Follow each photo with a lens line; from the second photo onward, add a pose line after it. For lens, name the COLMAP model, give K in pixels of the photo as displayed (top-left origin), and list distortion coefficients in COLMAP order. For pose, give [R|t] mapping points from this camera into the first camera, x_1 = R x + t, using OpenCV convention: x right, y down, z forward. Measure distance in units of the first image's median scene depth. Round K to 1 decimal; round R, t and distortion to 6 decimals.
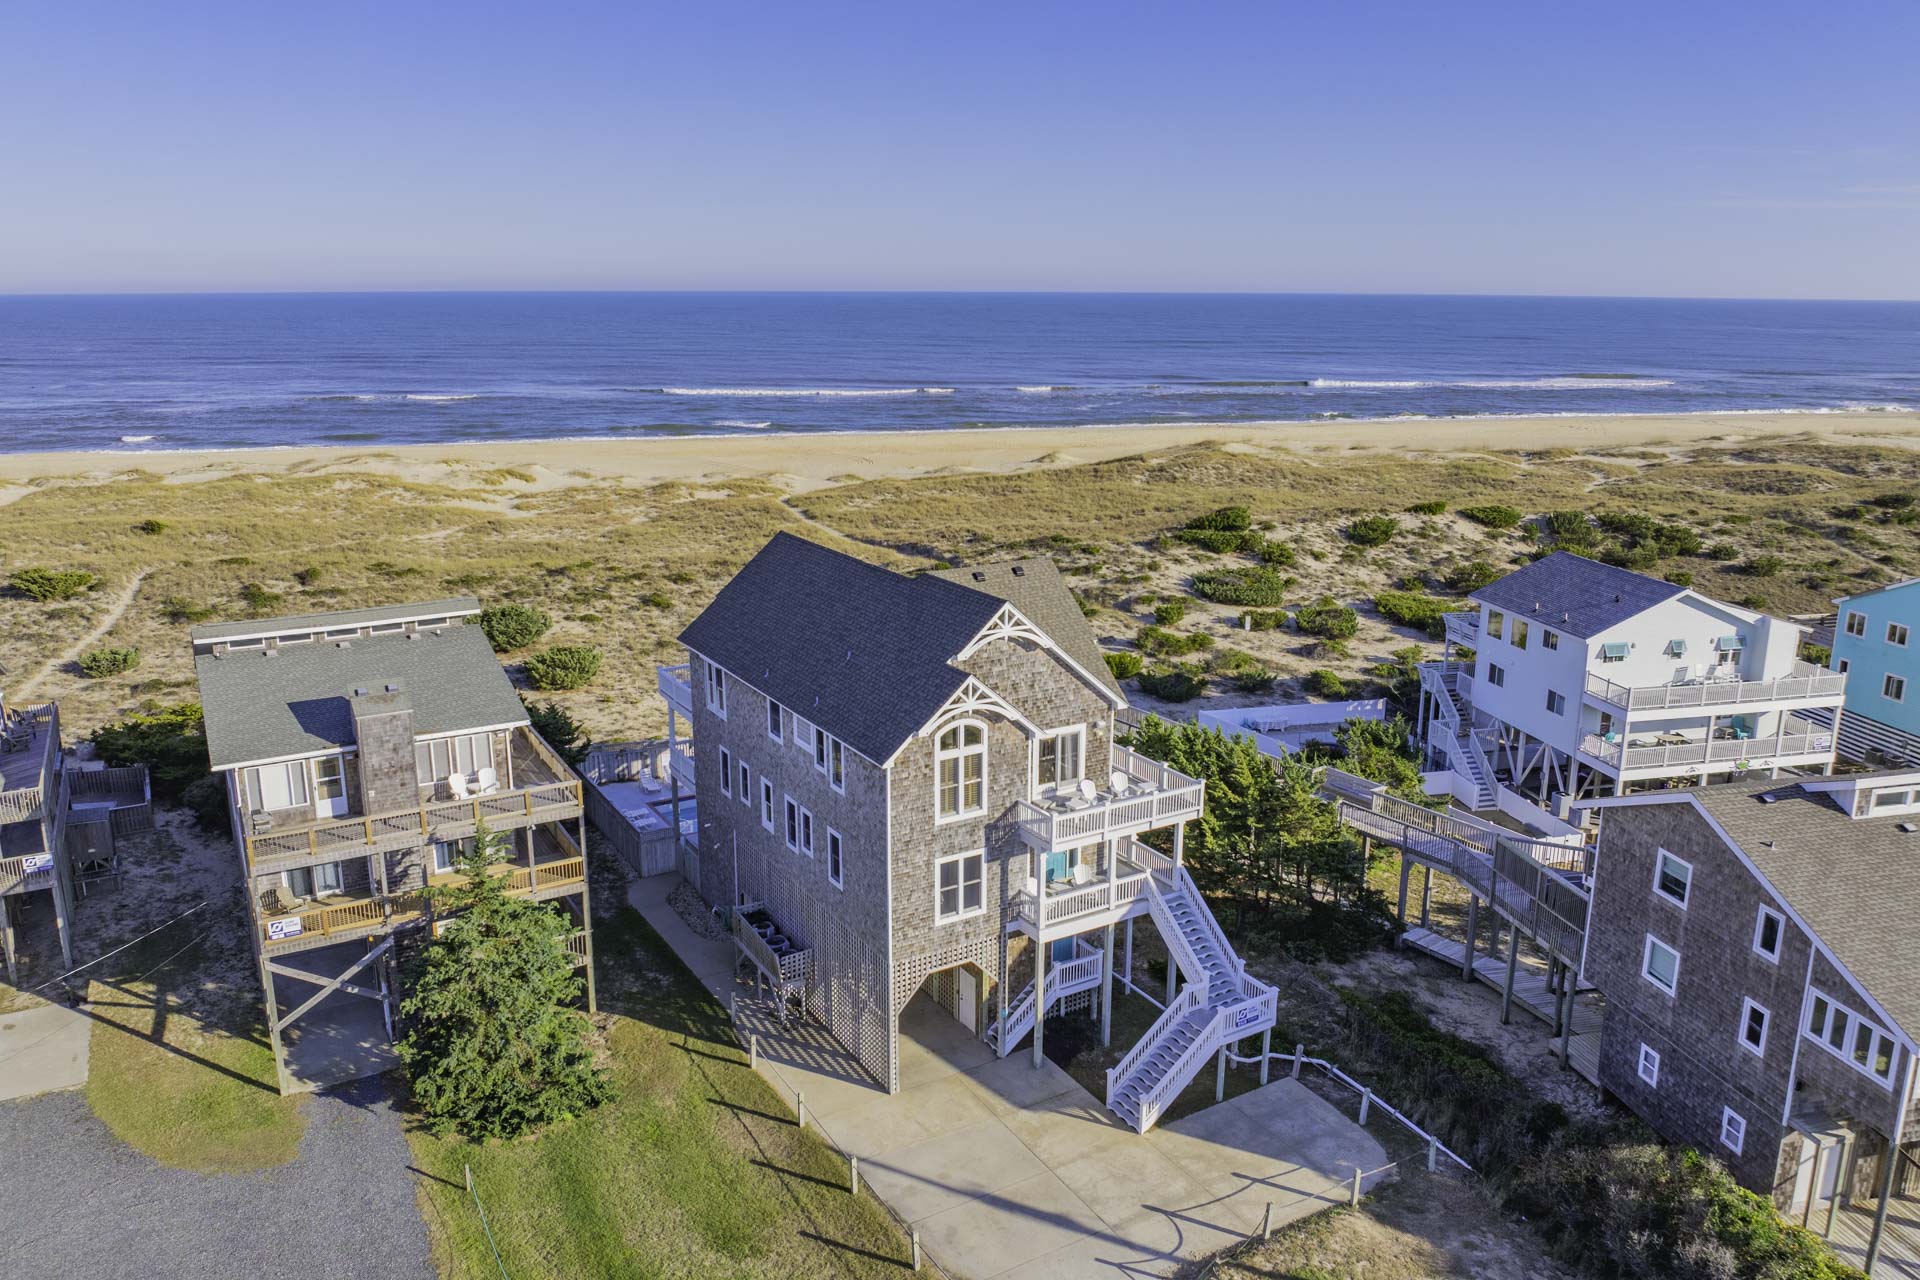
lens RADIAL K [[1382.2, 0, 955.7], [0, 1382.2, 597.0], [0, 0, 1]] dist [-0.035396, -0.004349]
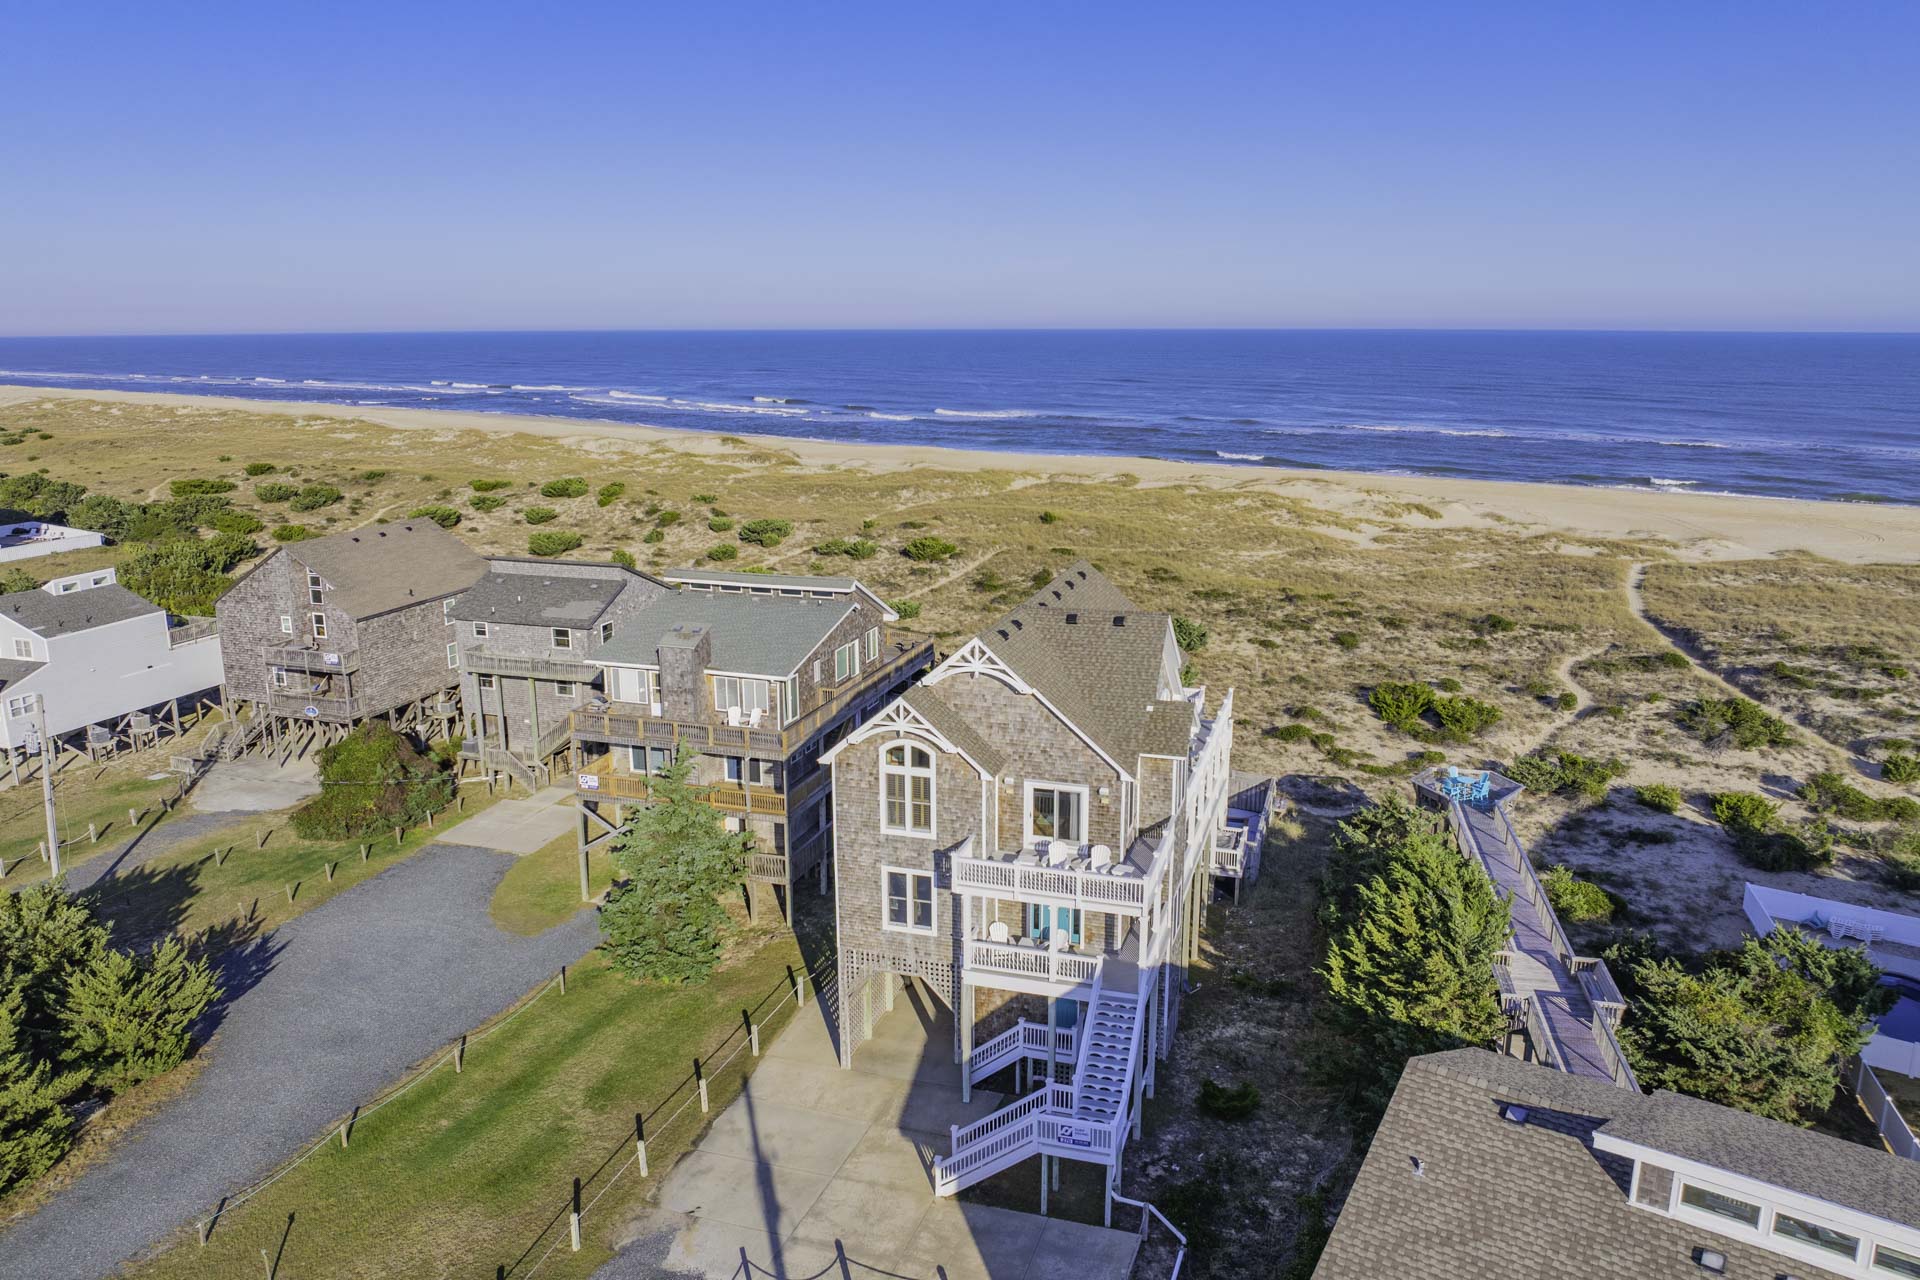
lens RADIAL K [[1354.8, 0, 966.8], [0, 1354.8, 634.8], [0, 0, 1]] dist [-0.033660, -0.005338]
pose [[0.665716, 0.162012, -0.728405, 0.737746], [-0.159266, 0.984502, 0.073415, -0.068258], [0.729010, 0.067136, 0.681202, 0.324525]]
